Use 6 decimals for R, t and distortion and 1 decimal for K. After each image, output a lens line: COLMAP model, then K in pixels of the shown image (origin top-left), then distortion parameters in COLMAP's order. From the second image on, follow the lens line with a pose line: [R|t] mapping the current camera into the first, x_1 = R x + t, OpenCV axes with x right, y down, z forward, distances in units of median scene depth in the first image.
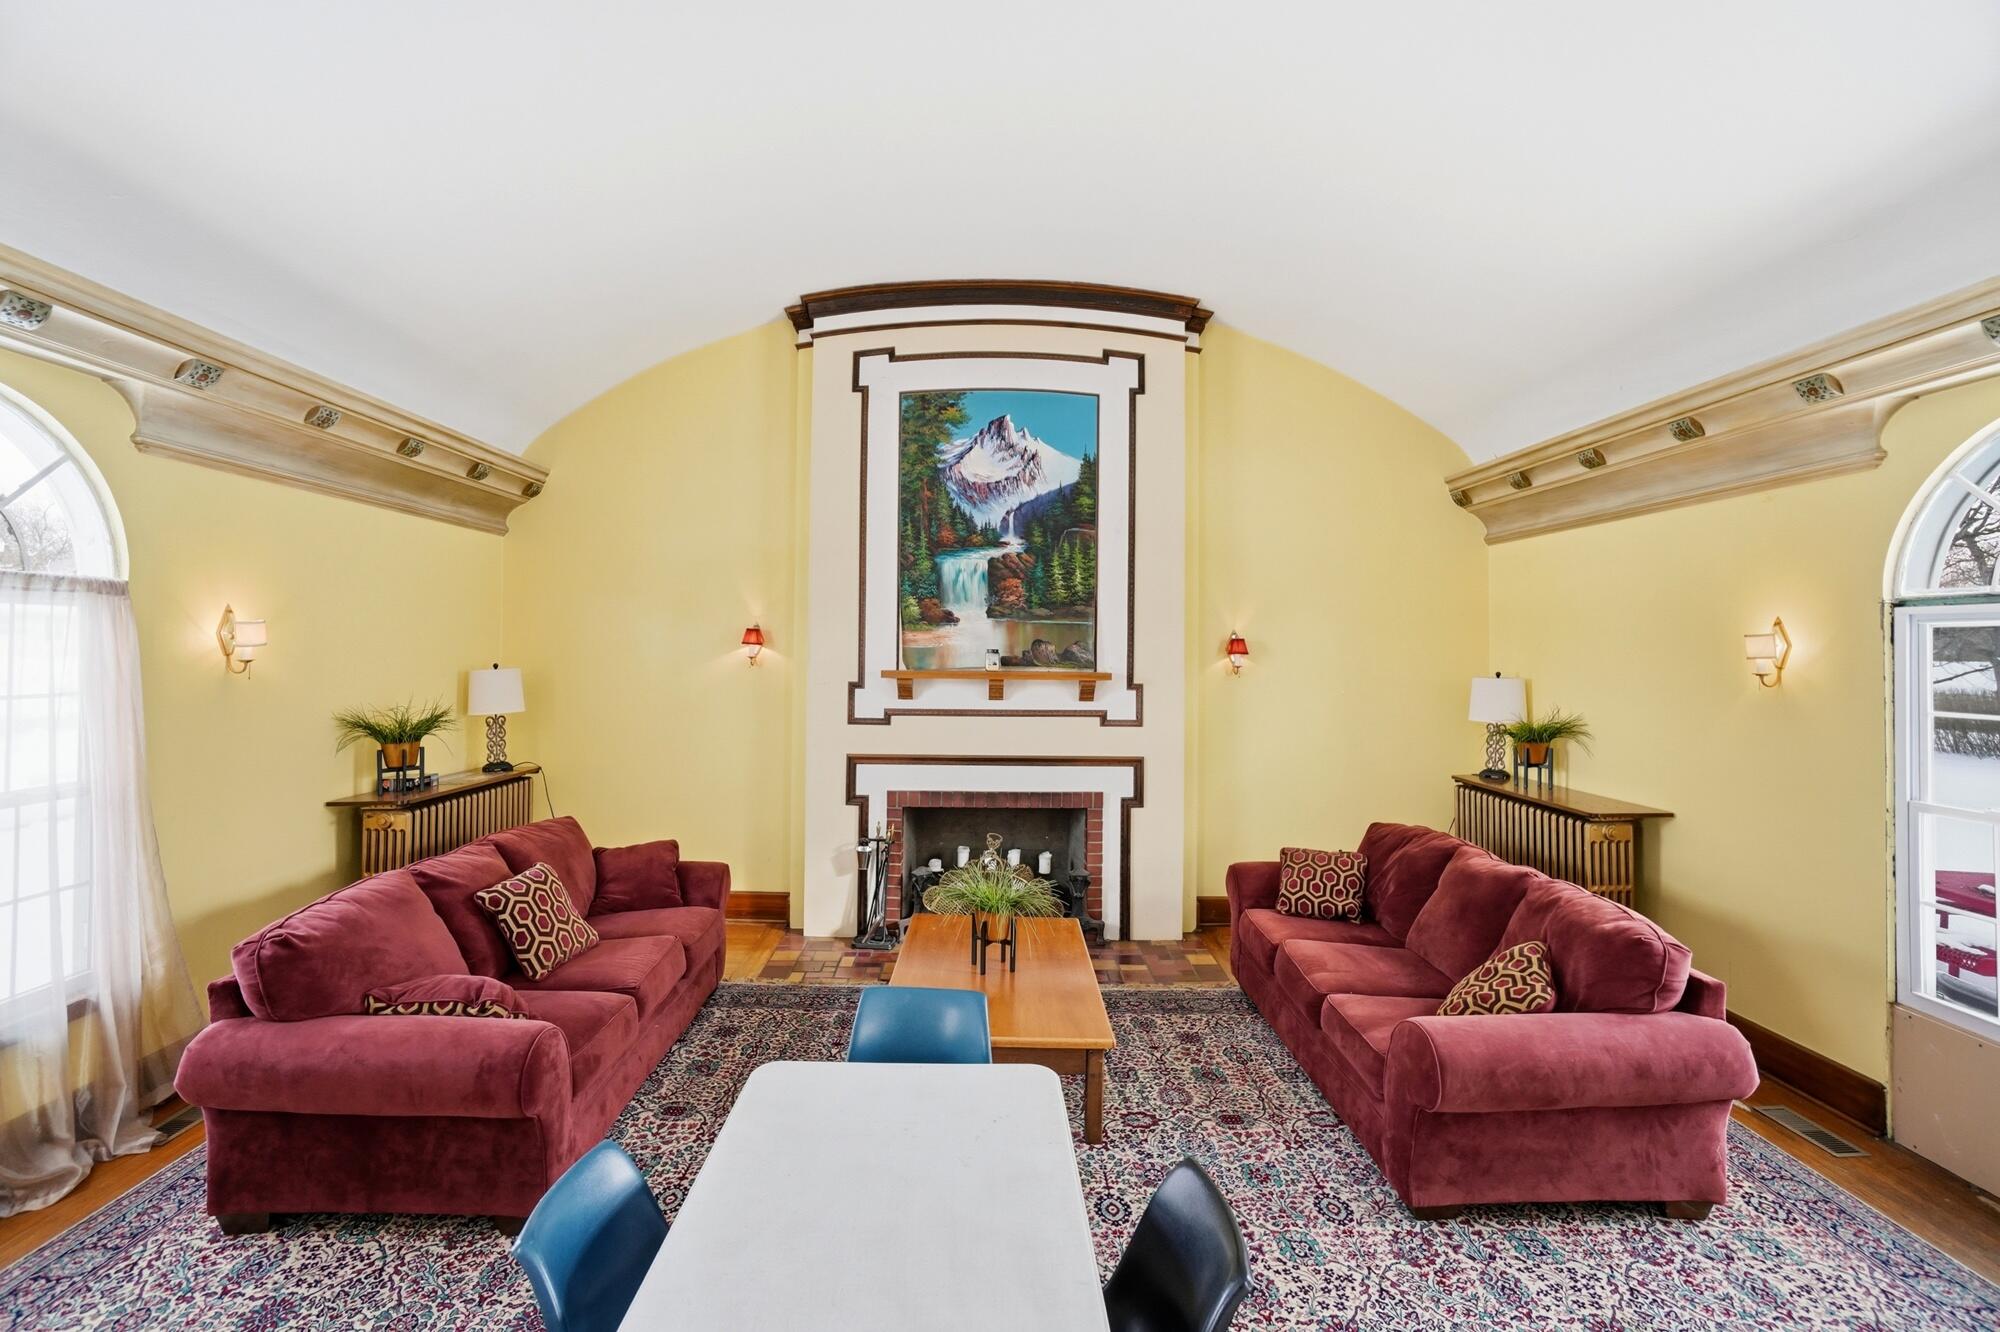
lens RADIAL K [[904.5, 0, 987.6], [0, 904.5, 624.0], [0, 0, 1]] dist [-0.064336, 0.025522]
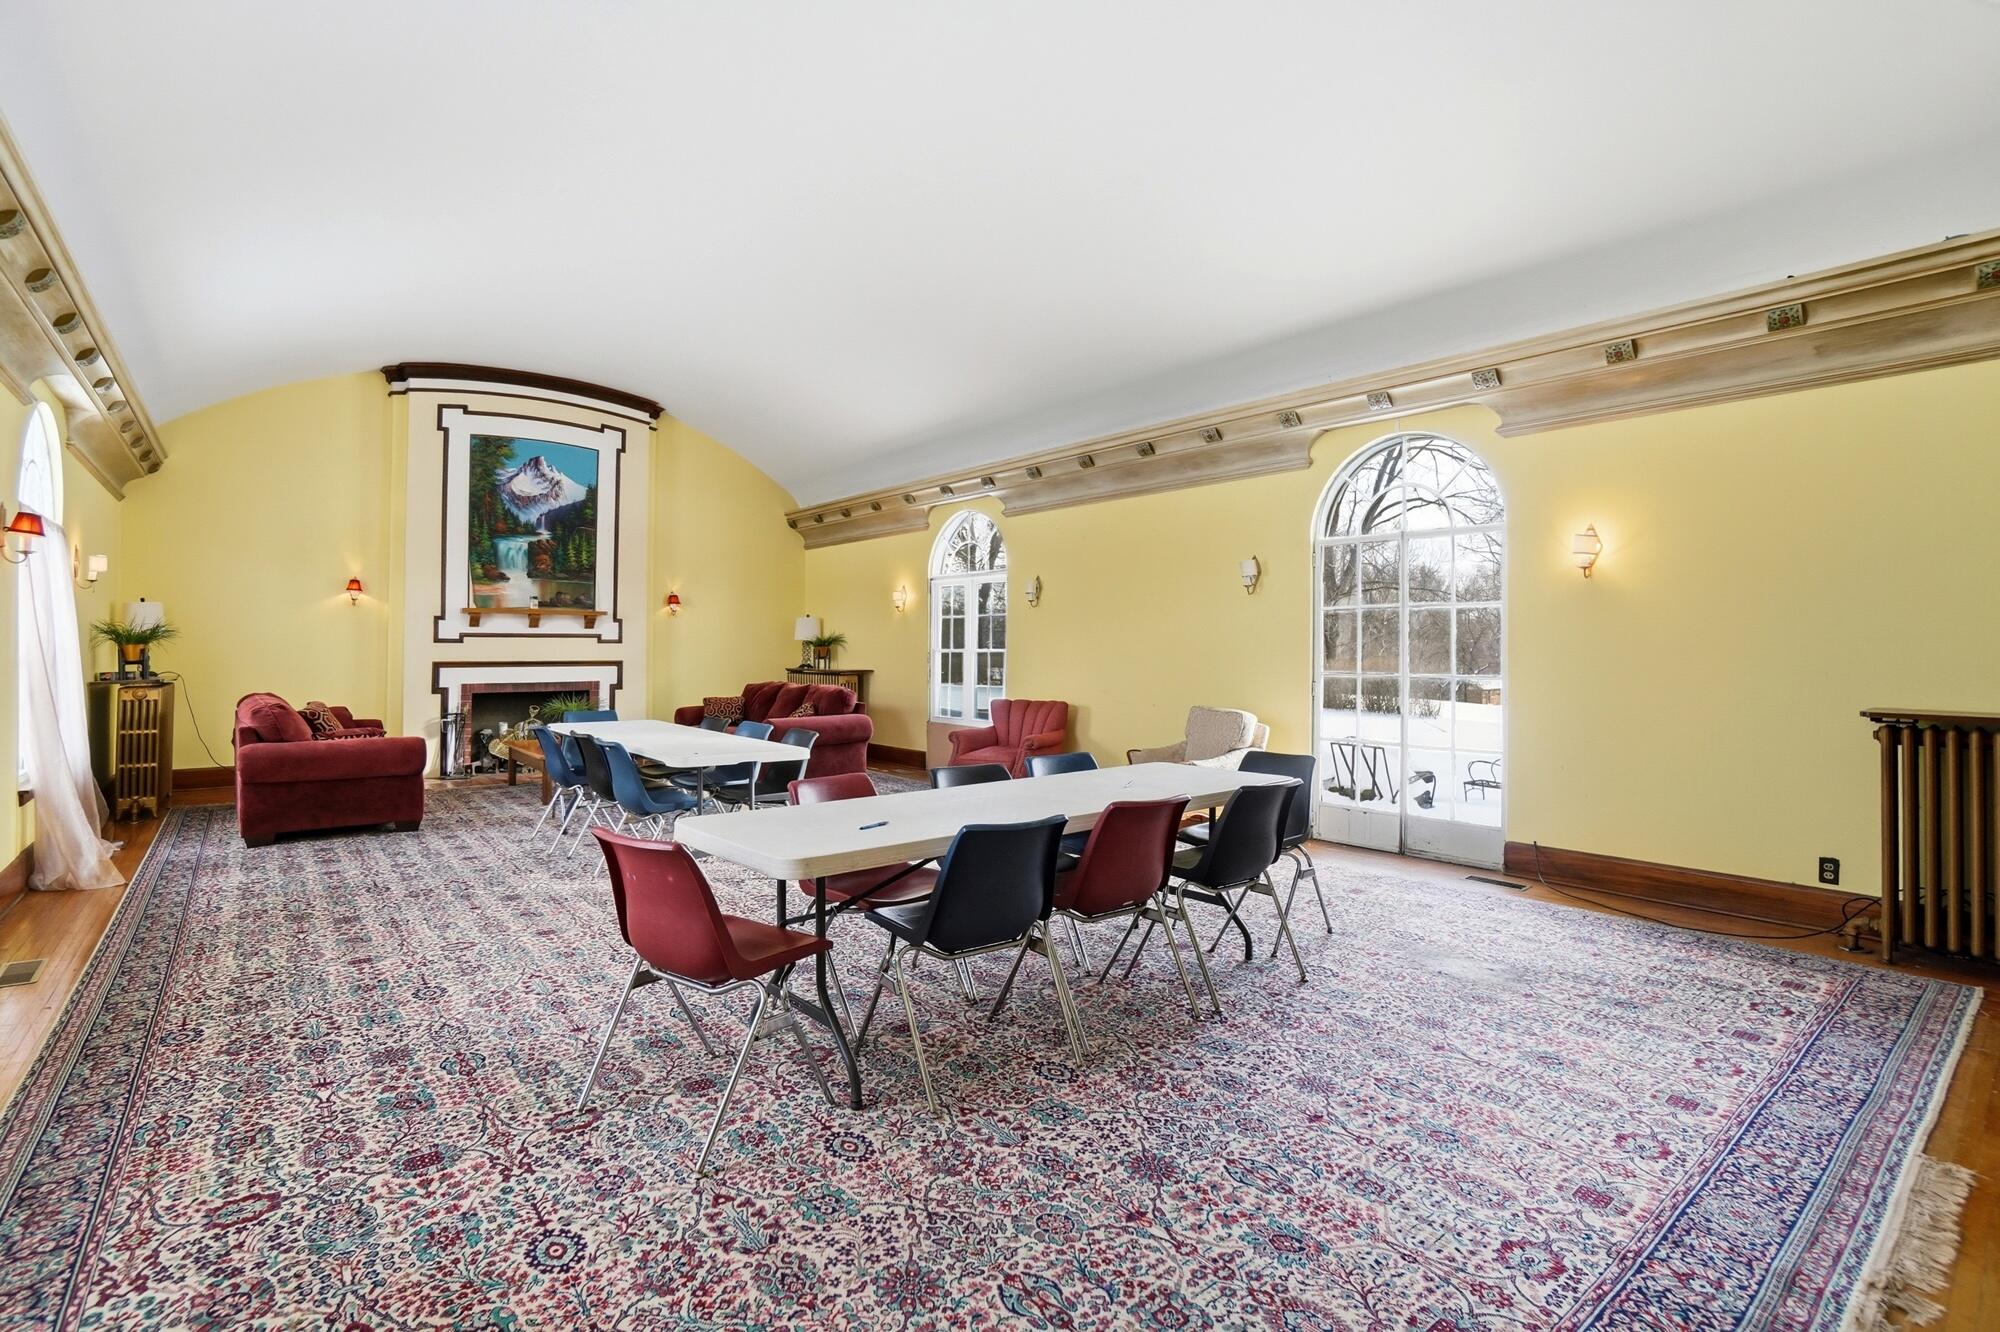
lens RADIAL K [[906.2, 0, 998.0], [0, 906.2, 632.6], [0, 0, 1]] dist [-0.089127, 0.028527]
pose [[0.770422, 0.001625, 0.637532, -0.370671], [-0.011043, 0.999881, 0.010796, 0.066406], [-0.637438, -0.015358, 0.770348, -0.799453]]
